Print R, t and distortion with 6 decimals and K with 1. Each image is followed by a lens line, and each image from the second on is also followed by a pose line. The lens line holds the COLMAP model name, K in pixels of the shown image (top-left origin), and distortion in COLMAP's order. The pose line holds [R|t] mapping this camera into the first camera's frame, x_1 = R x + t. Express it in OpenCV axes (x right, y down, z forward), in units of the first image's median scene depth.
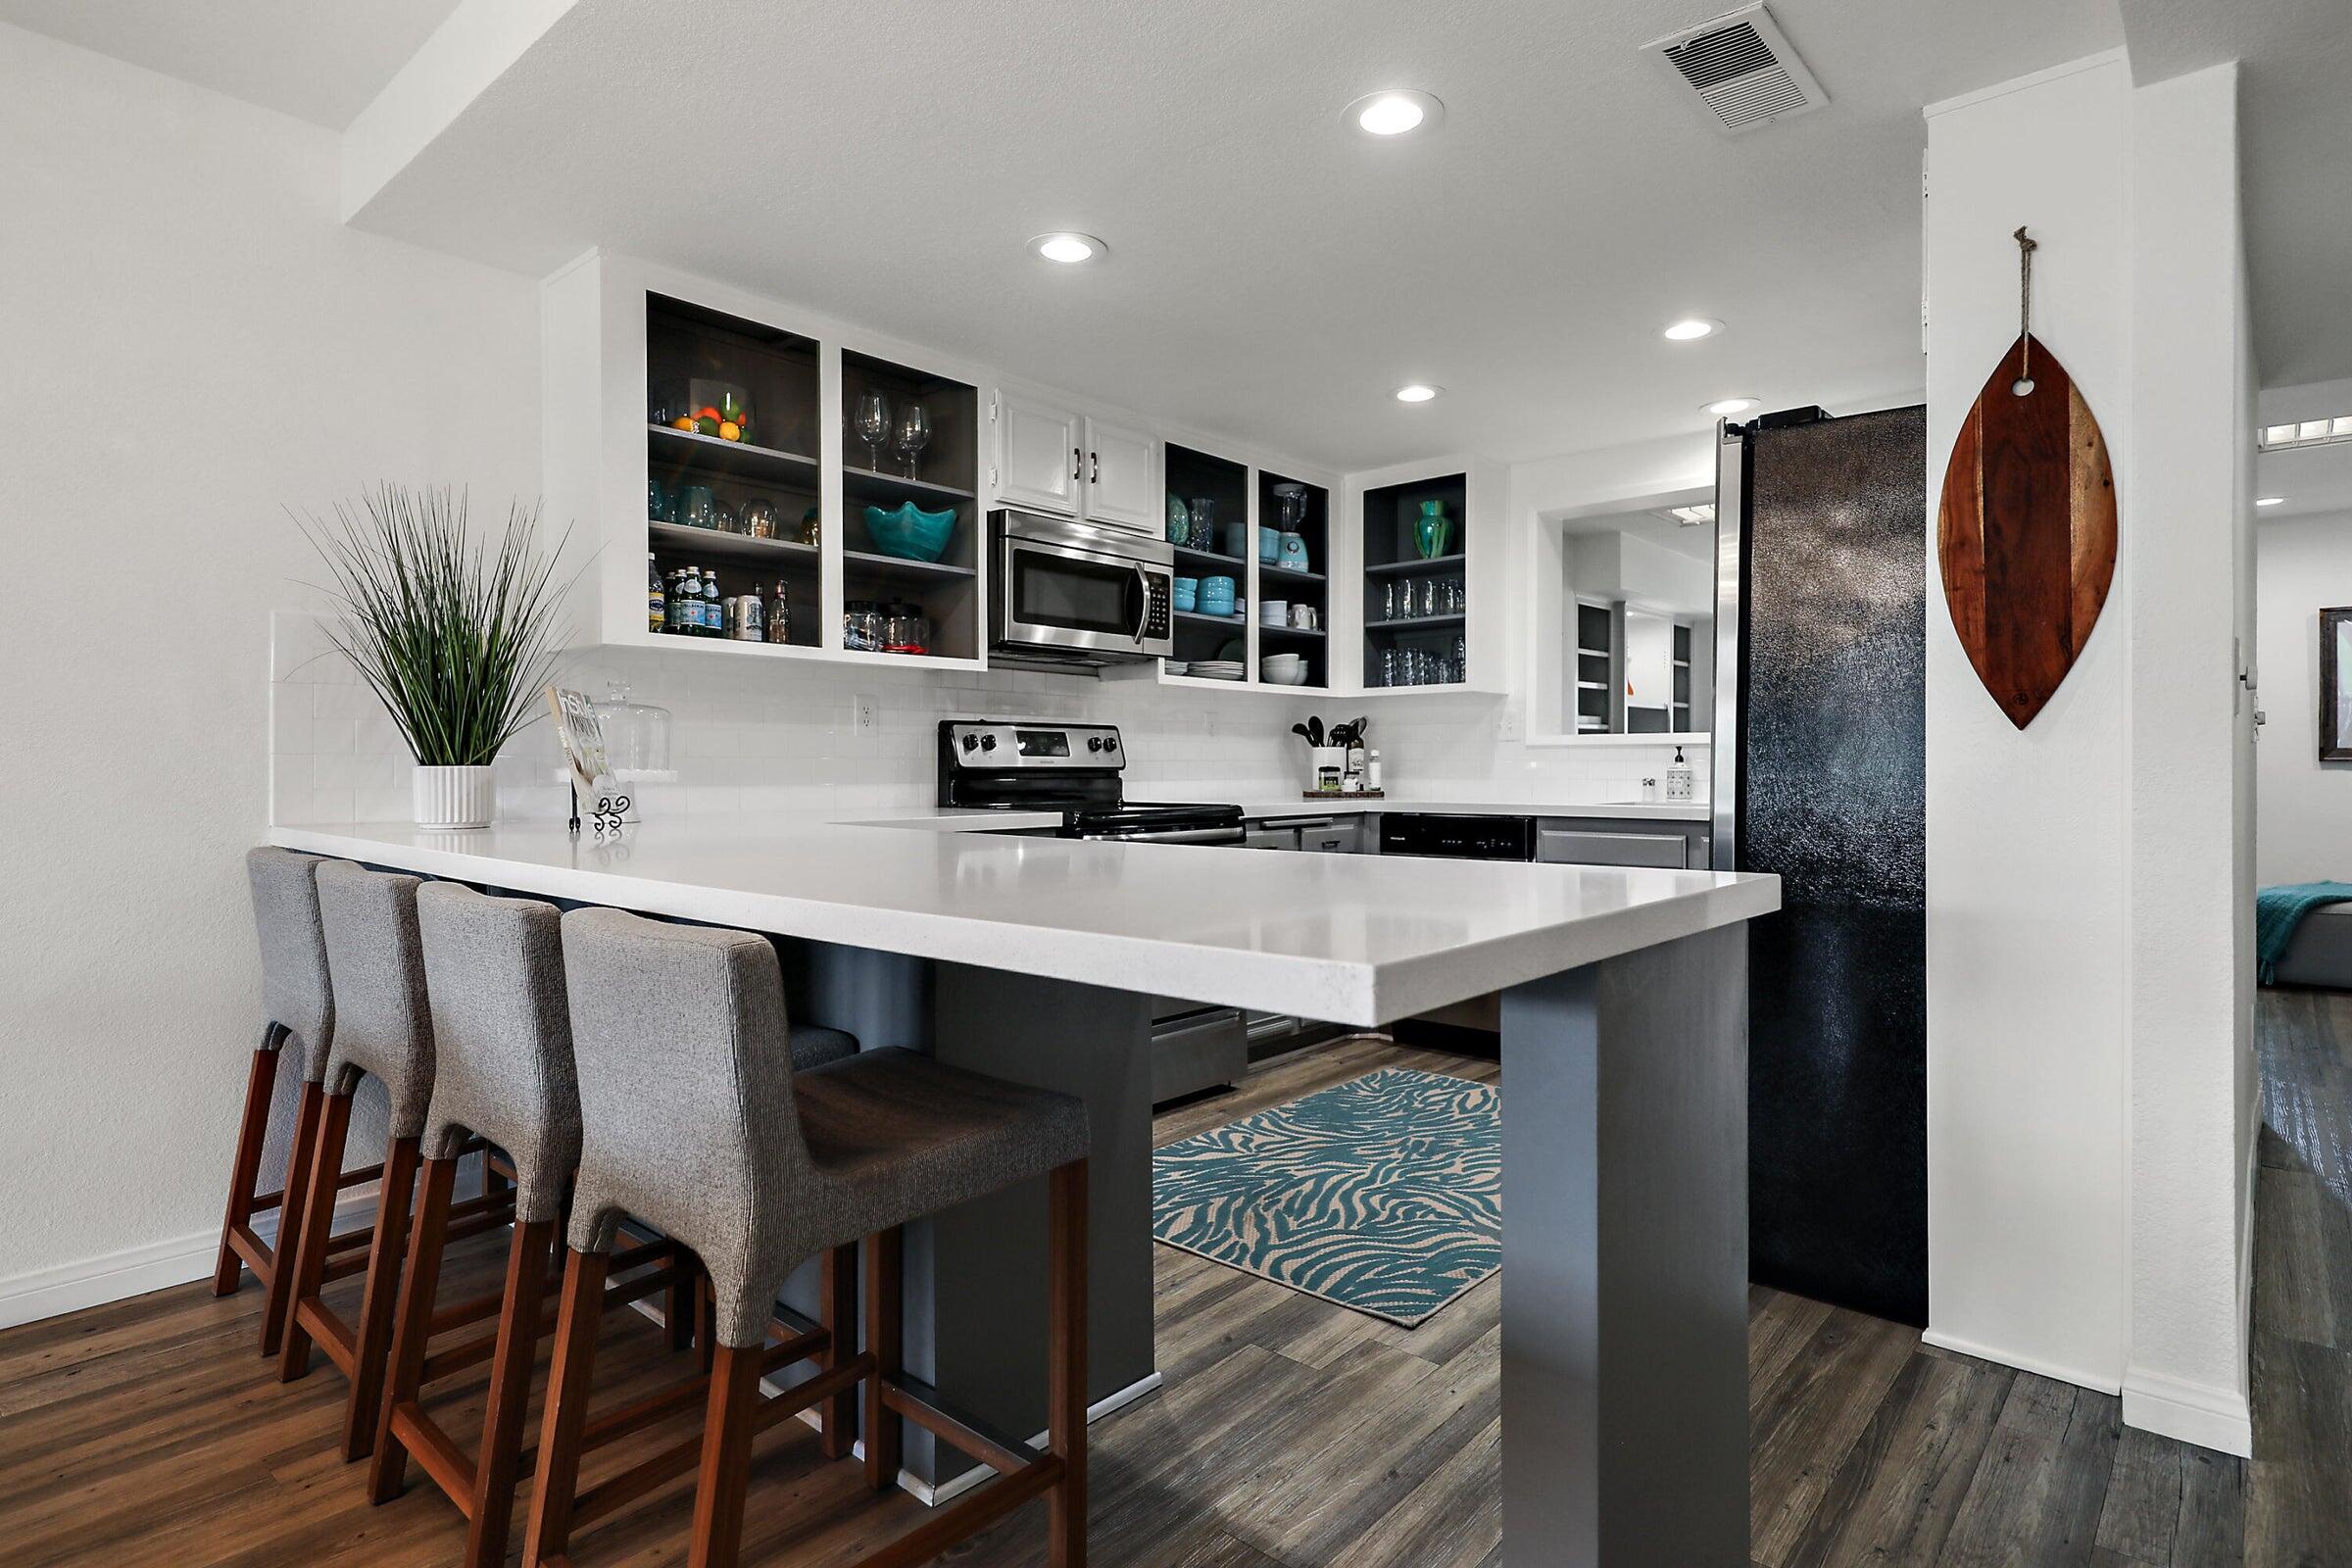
lens RADIAL K [[1222.7, 0, 1179.0], [0, 1222.7, 772.5], [0, 0, 1]] dist [-0.001138, 0.000049]
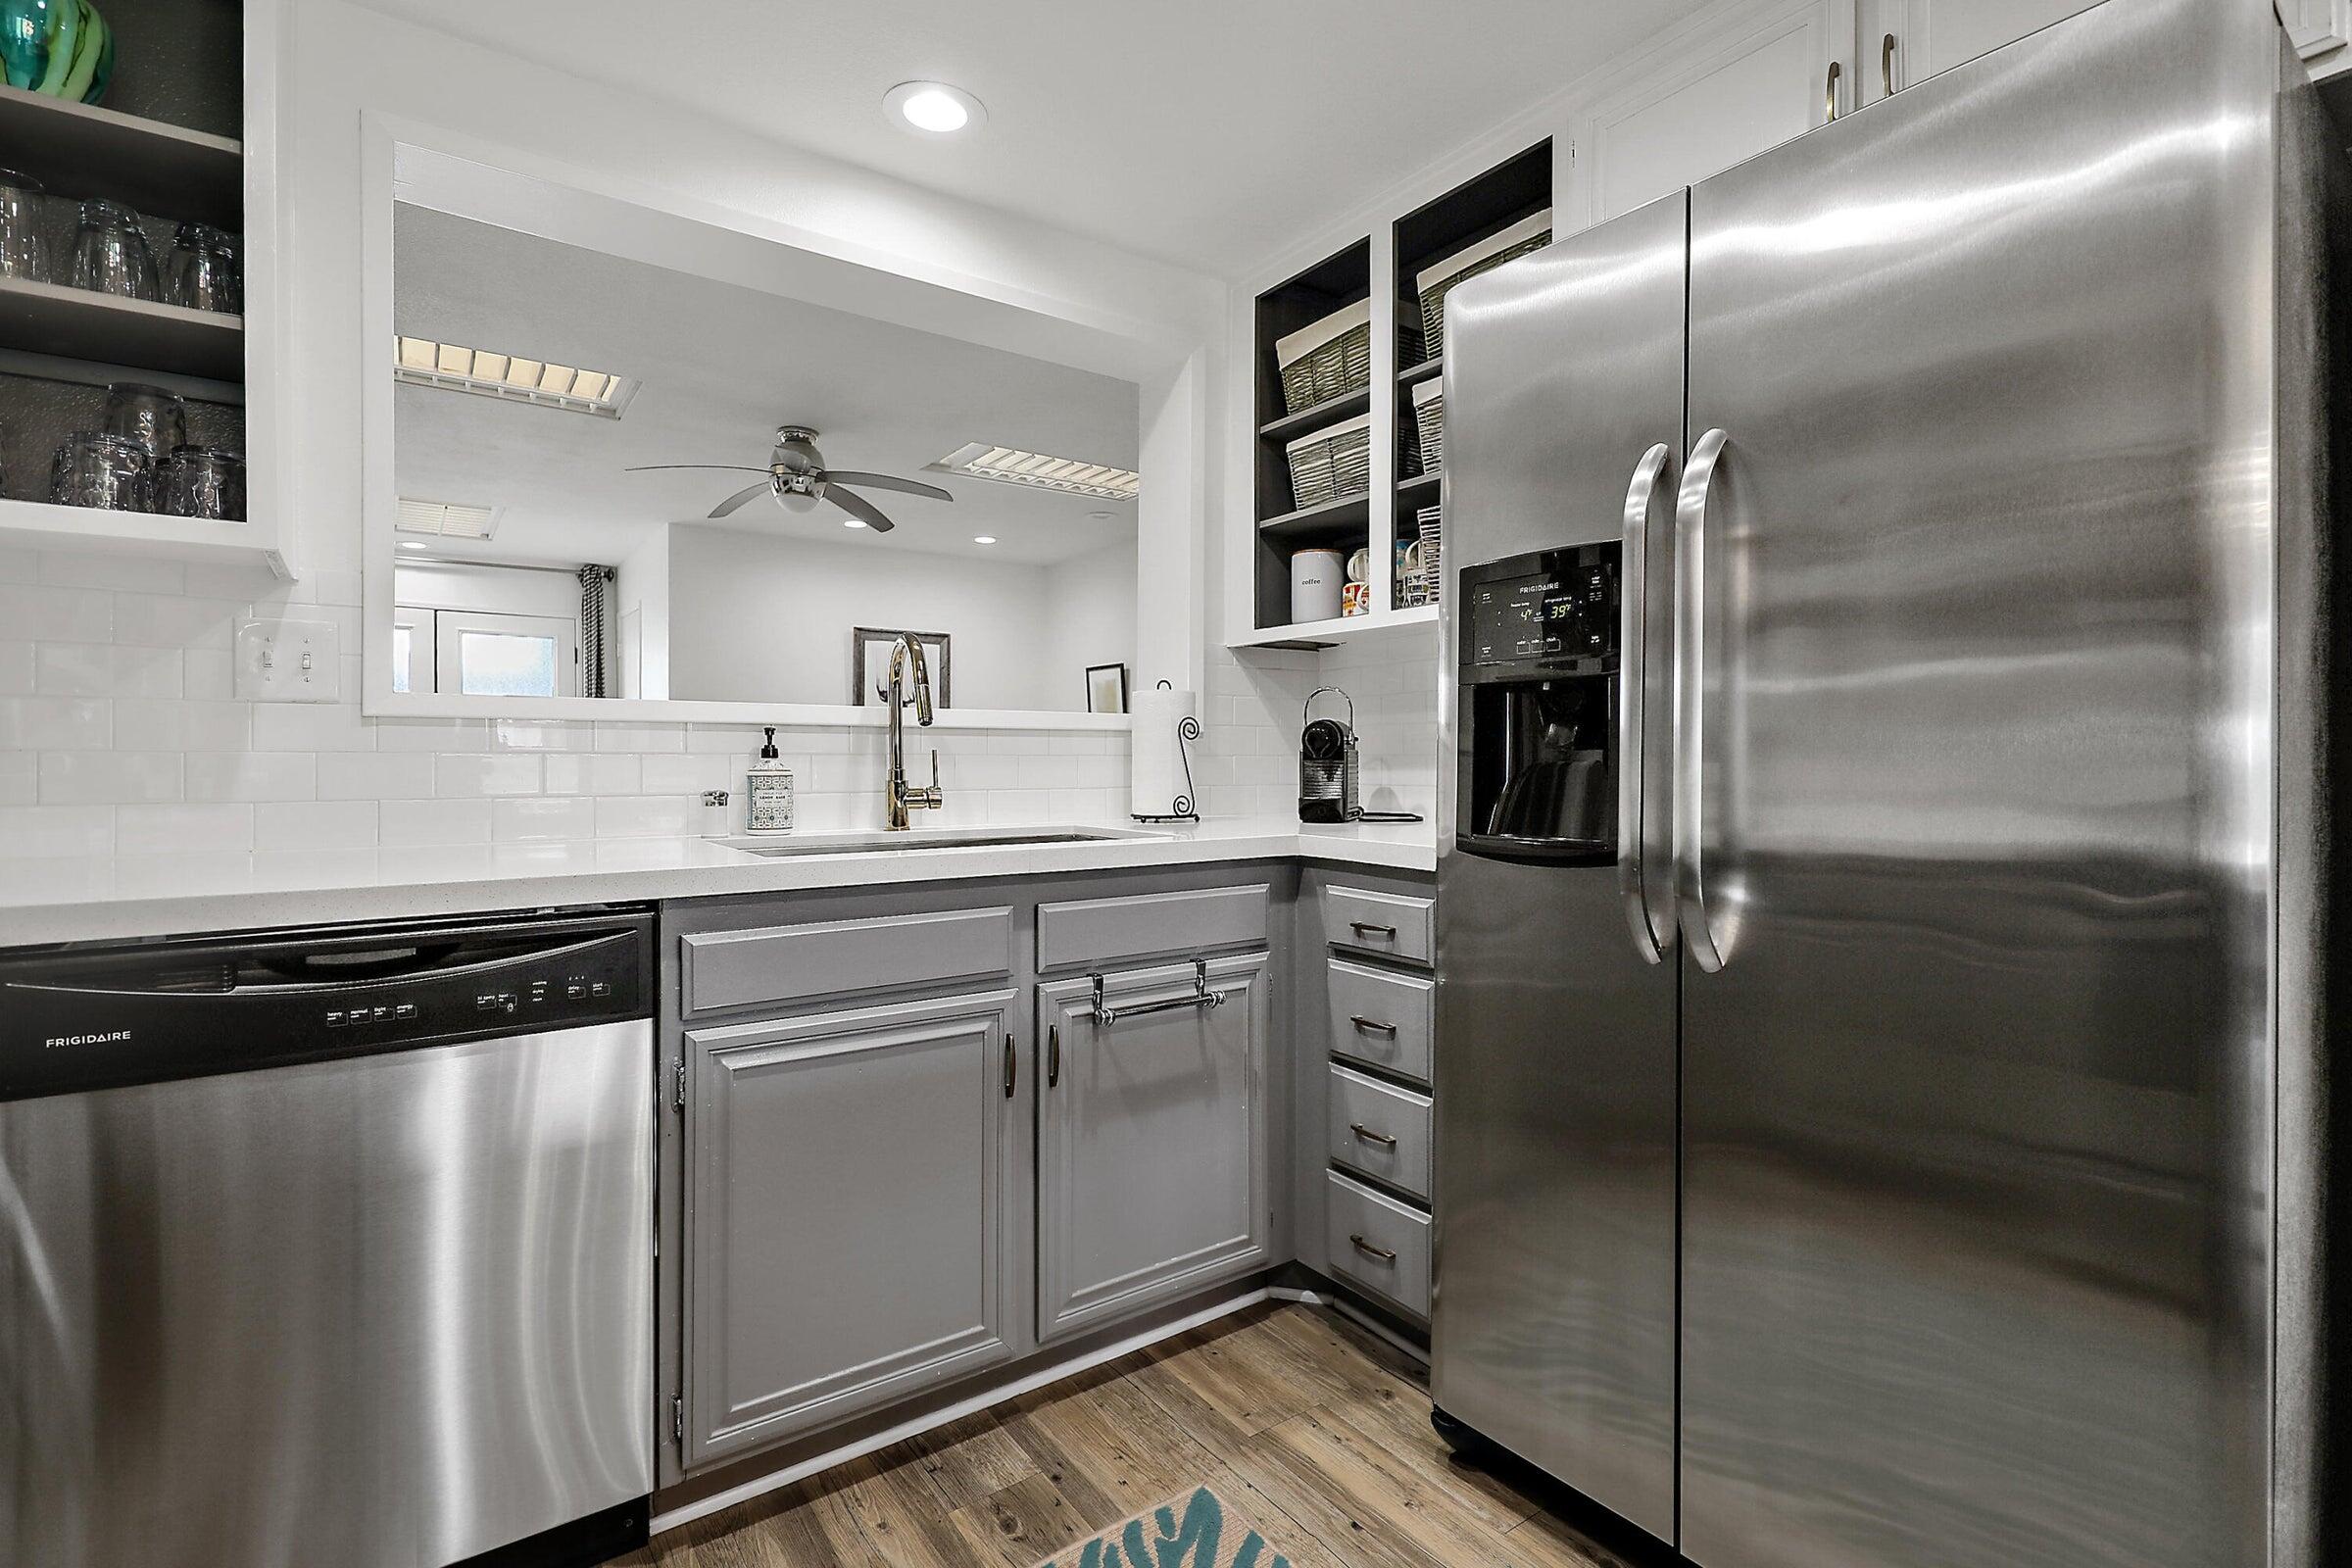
lens RADIAL K [[1105.9, 0, 1218.7], [0, 1105.9, 772.3], [0, 0, 1]] dist [0.011255, 0.000225]
pose [[0.233445, -0.010311, 0.972315, -0.006081], [0.006309, 0.999939, 0.009089, -0.005542], [-0.972350, 0.004013, 0.233495, 0.705281]]
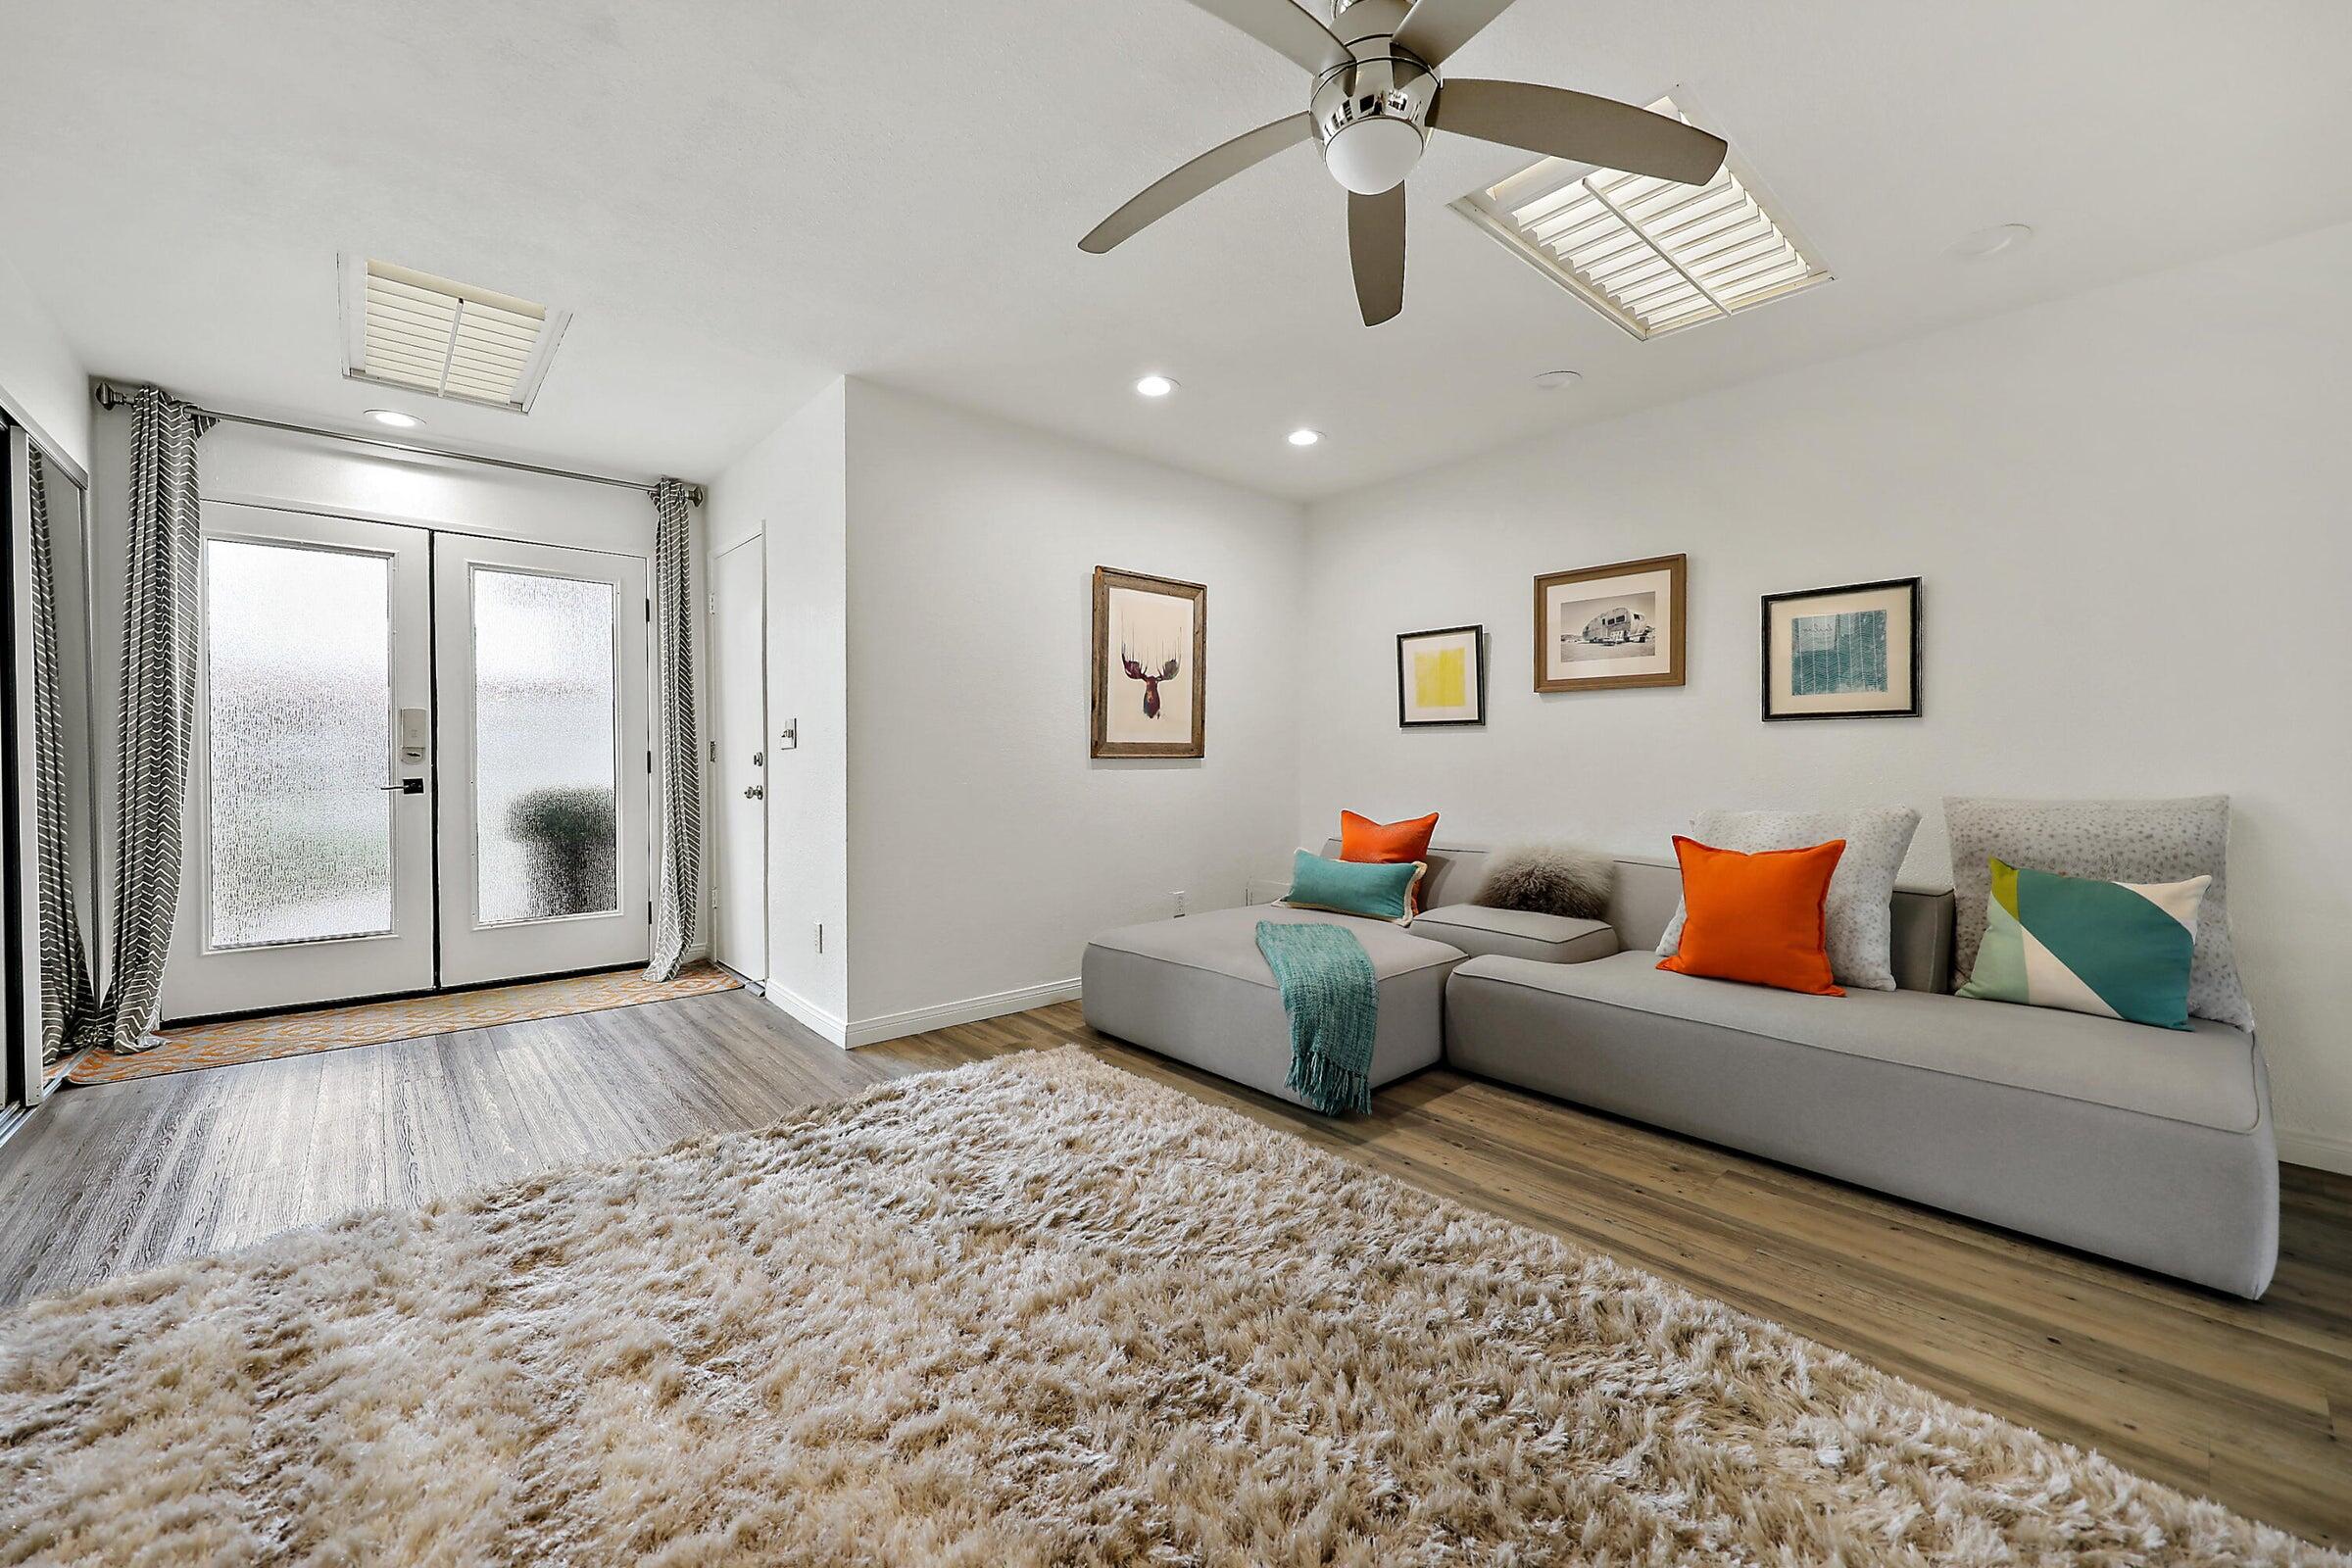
lens RADIAL K [[873.3, 0, 1172.1], [0, 873.3, 777.6], [0, 0, 1]] dist [0.001012, -0.000292]
pose [[0.126094, -0.015141, 0.991903, 0.636050], [0.005497, 0.999879, 0.014564, -0.008658], [-0.992003, 0.003616, 0.126162, 1.470448]]
